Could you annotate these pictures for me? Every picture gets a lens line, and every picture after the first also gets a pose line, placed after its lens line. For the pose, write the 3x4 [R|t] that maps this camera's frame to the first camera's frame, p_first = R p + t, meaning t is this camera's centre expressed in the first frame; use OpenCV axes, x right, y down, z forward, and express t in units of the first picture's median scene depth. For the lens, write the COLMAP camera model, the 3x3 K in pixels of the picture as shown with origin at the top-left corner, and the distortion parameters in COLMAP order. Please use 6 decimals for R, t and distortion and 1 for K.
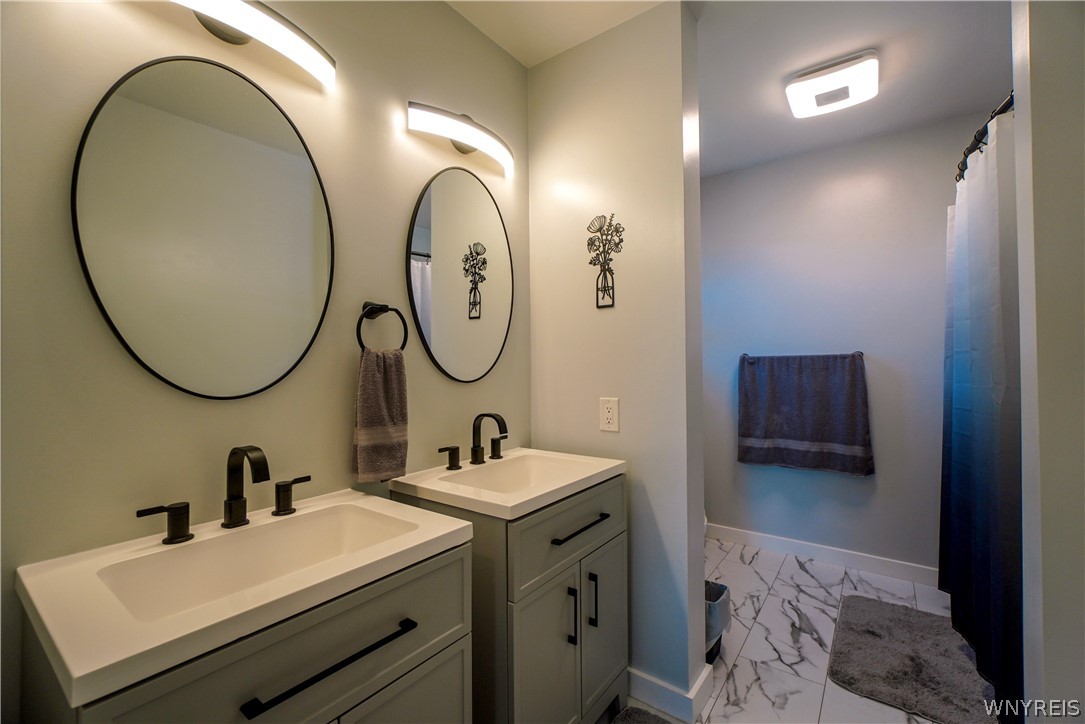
lens RADIAL K [[465.1, 0, 541.6], [0, 465.1, 355.9], [0, 0, 1]] dist [-0.006896, 0.003389]
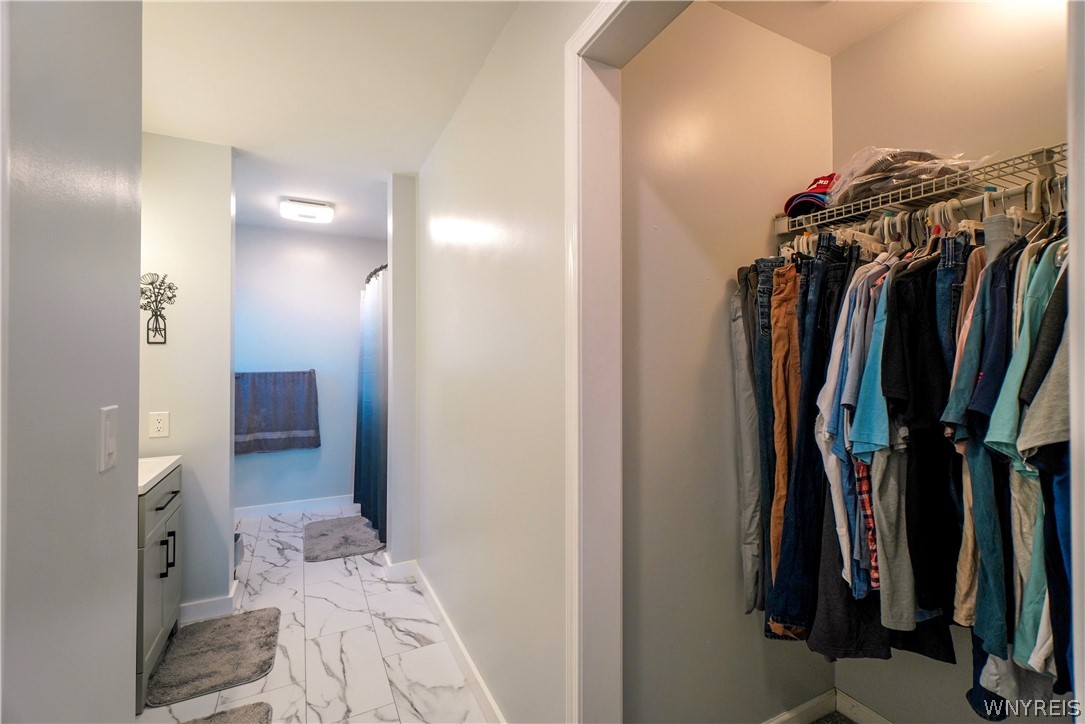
lens RADIAL K [[465.1, 0, 541.1], [0, 465.1, 358.9], [0, 0, 1]] dist [-0.006896, 0.003389]
pose [[0.442038, 0.010790, 0.896932, -0.520514], [-0.013800, 0.999891, -0.005227, -0.064347], [-0.896890, -0.010067, 0.442139, -0.519915]]
